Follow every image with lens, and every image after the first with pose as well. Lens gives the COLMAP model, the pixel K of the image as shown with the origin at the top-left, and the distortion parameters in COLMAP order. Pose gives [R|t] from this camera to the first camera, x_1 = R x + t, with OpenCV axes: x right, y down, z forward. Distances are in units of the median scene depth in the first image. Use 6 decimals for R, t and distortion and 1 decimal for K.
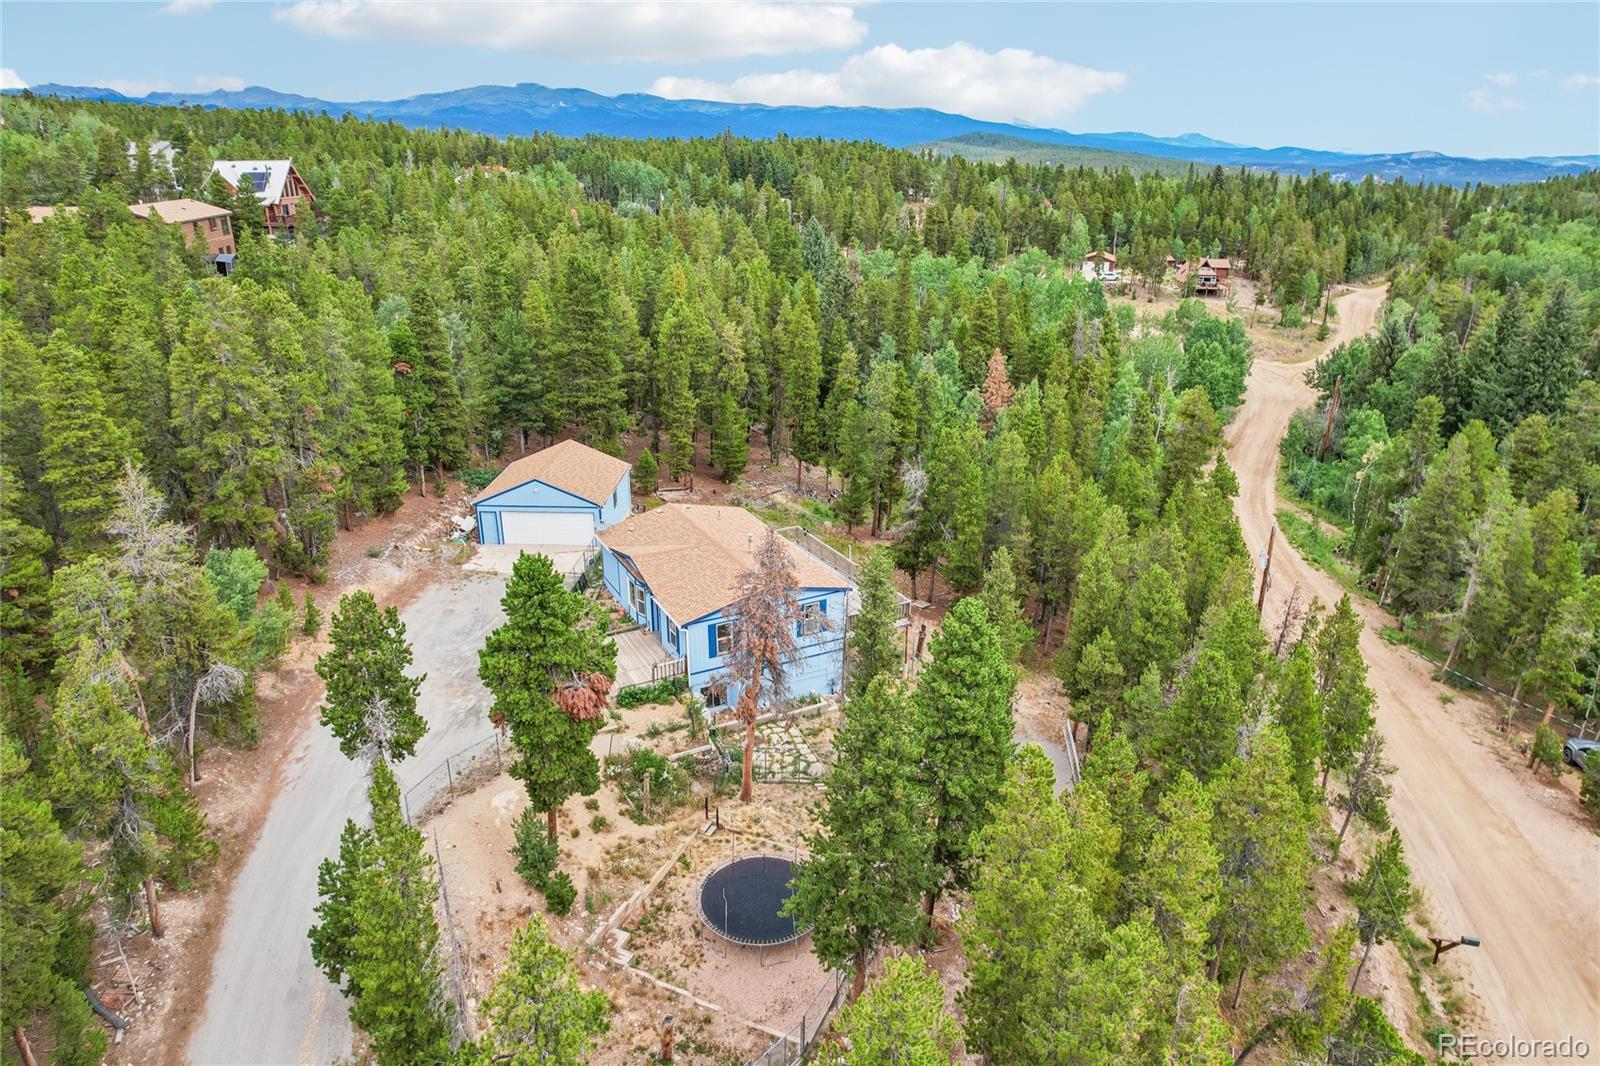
lens RADIAL K [[1029.3, 0, 800.9], [0, 1029.3, 536.2], [0, 0, 1]] dist [-0.058674, 0.051795]
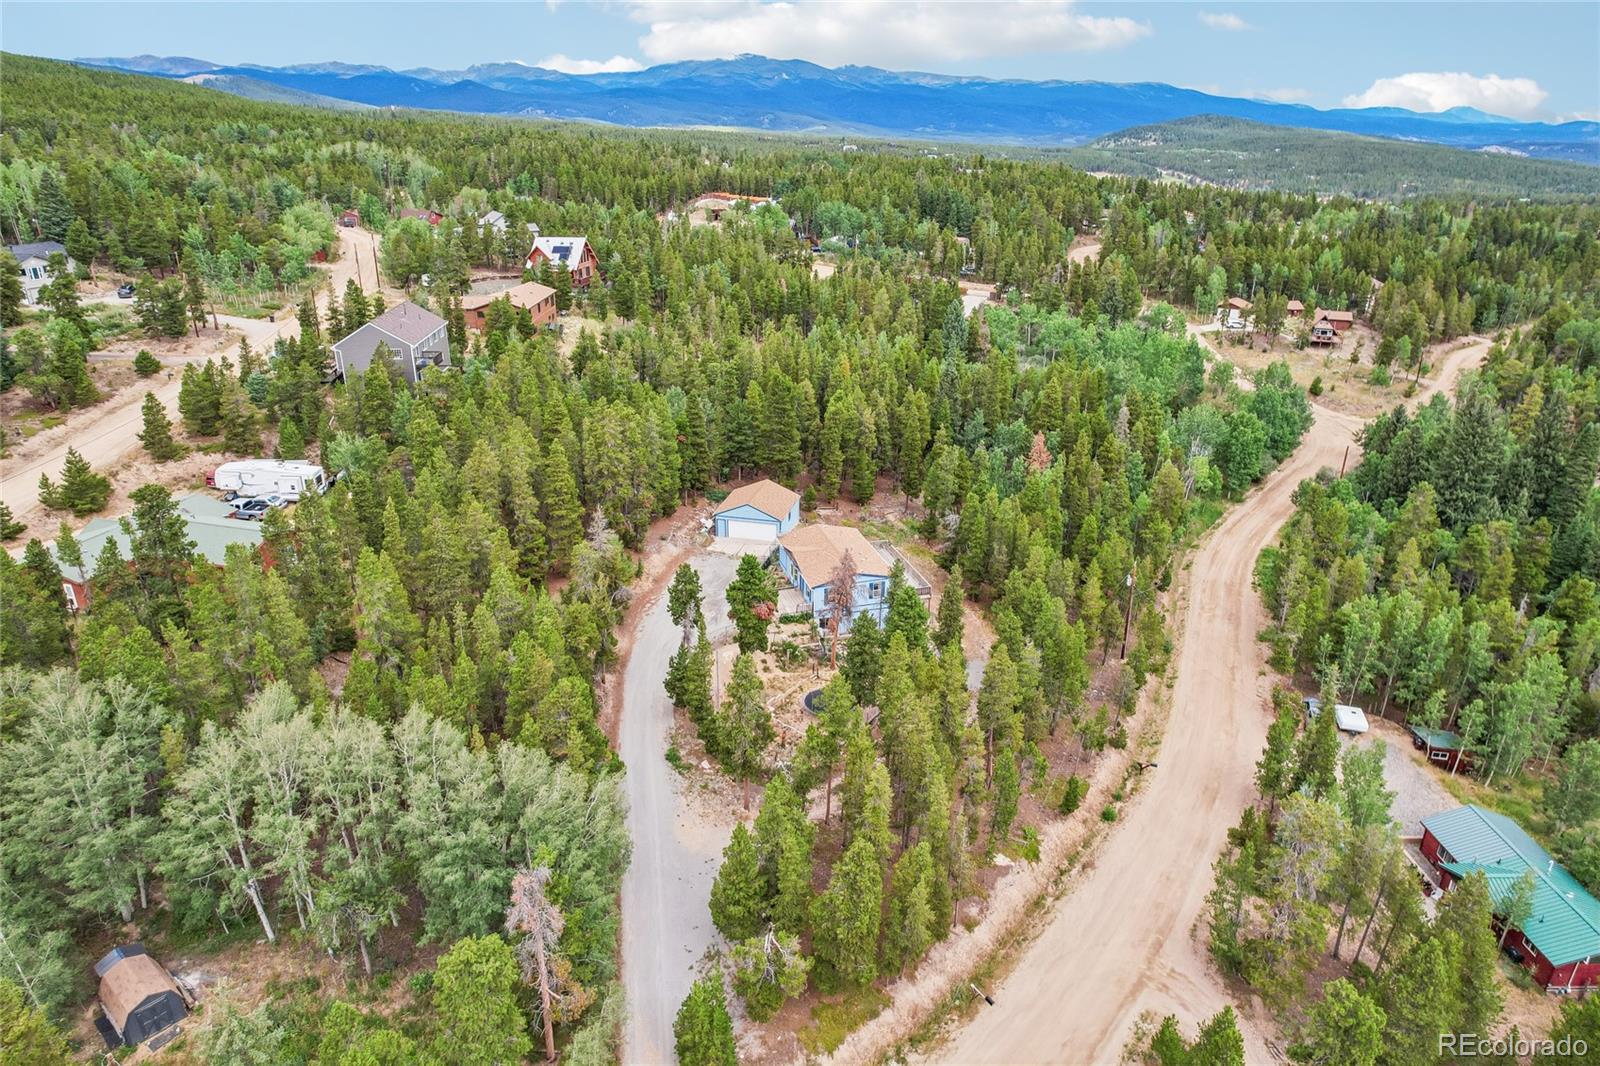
lens RADIAL K [[1029.3, 0, 792.9], [0, 1029.3, 539.0], [0, 0, 1]] dist [-0.058674, 0.051795]
pose [[0.978895, 0.078322, -0.188758, 0.174774], [-0.073123, 0.996731, 0.034363, -0.061192], [0.190832, -0.019836, 0.981422, -0.798087]]
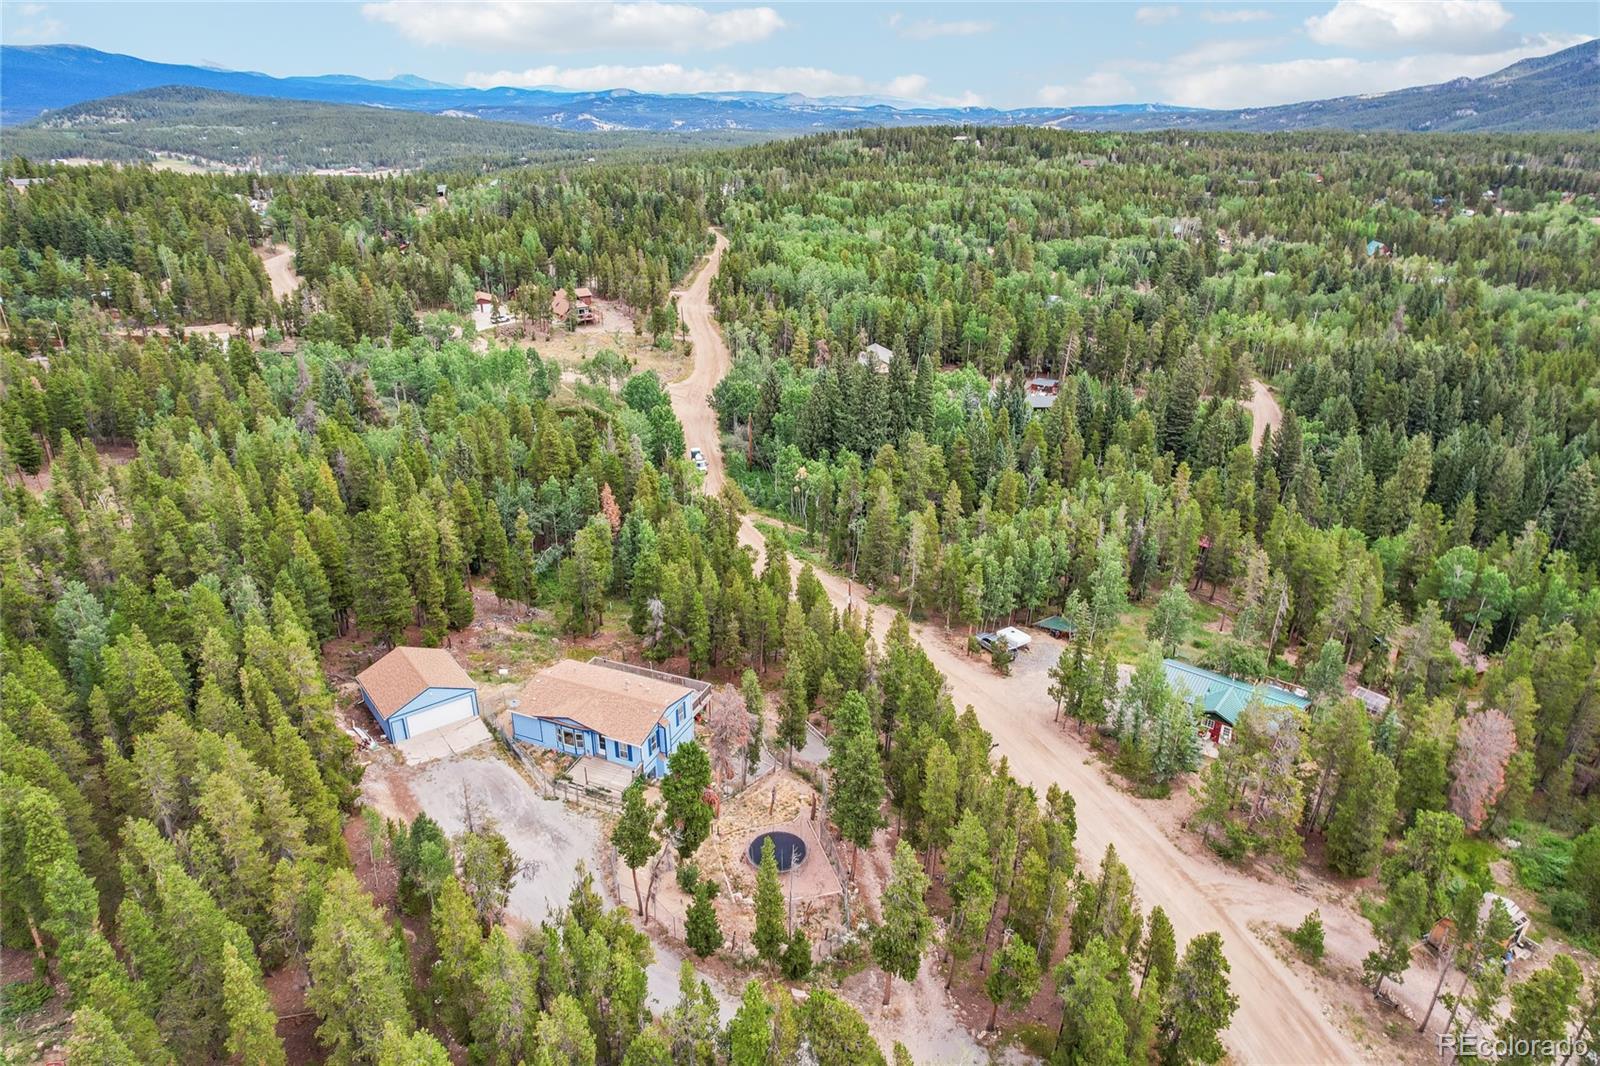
lens RADIAL K [[1029.3, 0, 810.5], [0, 1029.3, 546.0], [0, 0, 1]] dist [-0.058674, 0.051795]
pose [[0.768481, -0.269578, 0.580314, -0.596465], [0.233607, 0.962521, 0.137773, -0.304444], [-0.595705, 0.029690, 0.802654, -0.442144]]
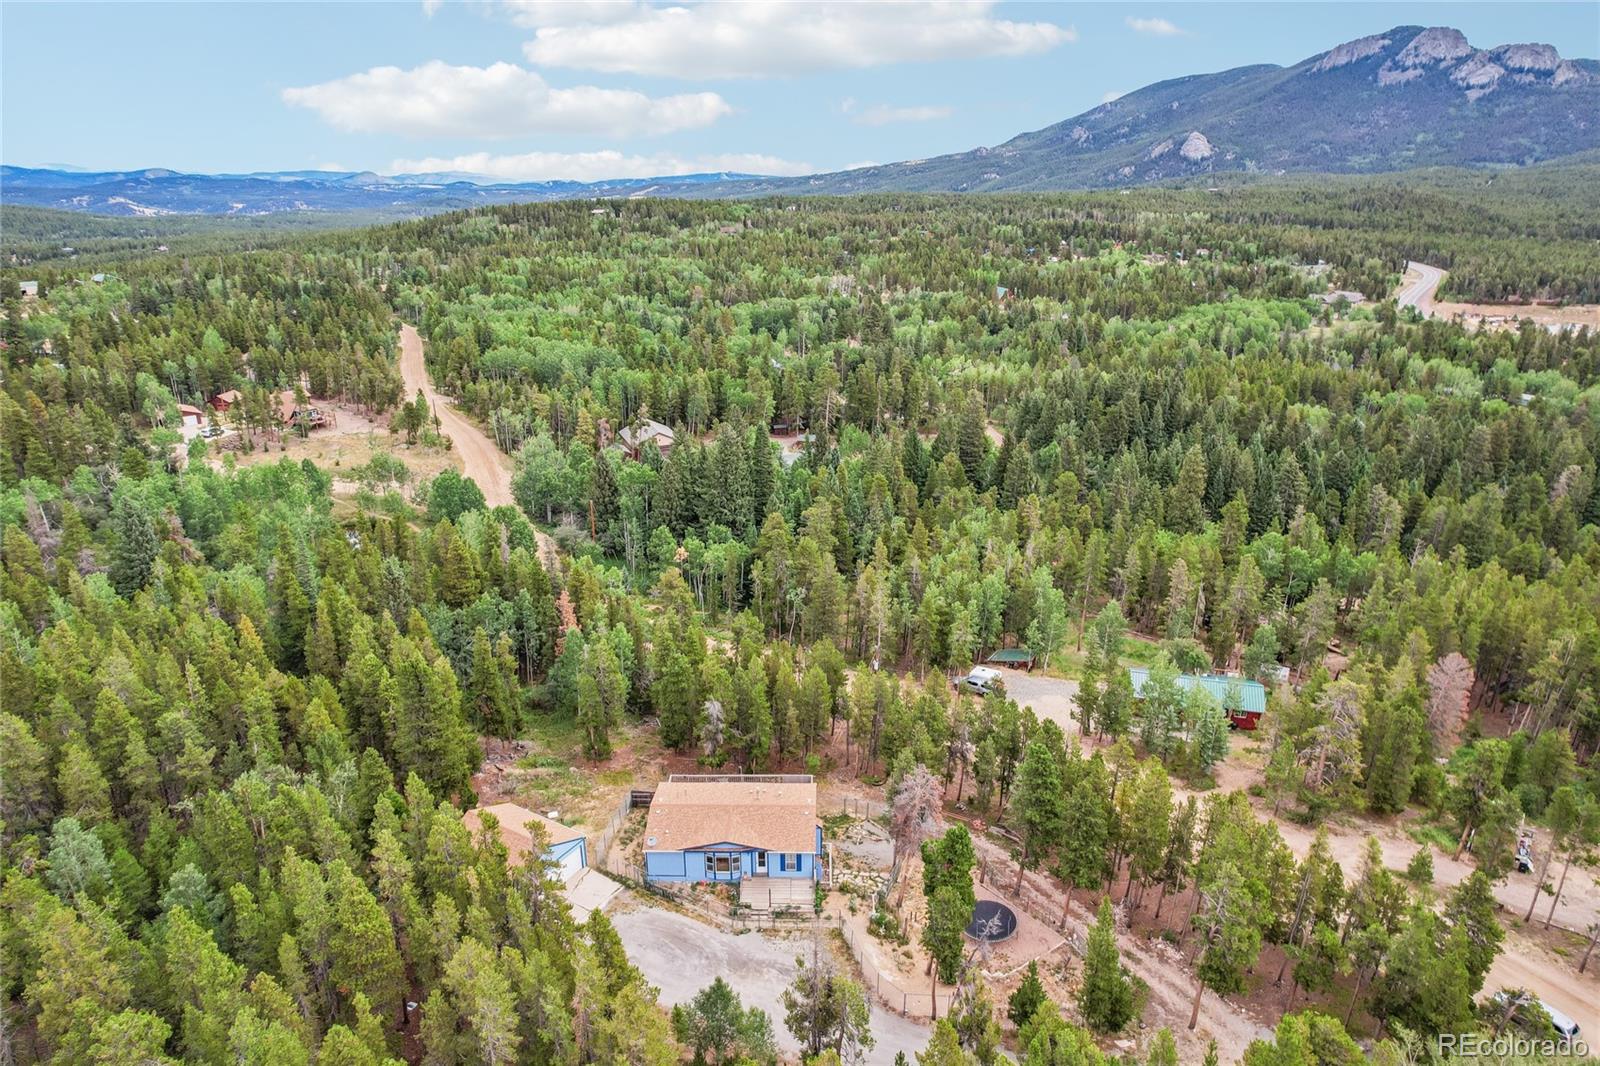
lens RADIAL K [[1029.3, 0, 808.1], [0, 1029.3, 533.1], [0, 0, 1]] dist [-0.058674, 0.051795]
pose [[0.475445, -0.313445, 0.822013, -0.966163], [0.324613, 0.930946, 0.167230, -0.494165], [-0.817667, 0.187327, 0.544362, -0.004007]]
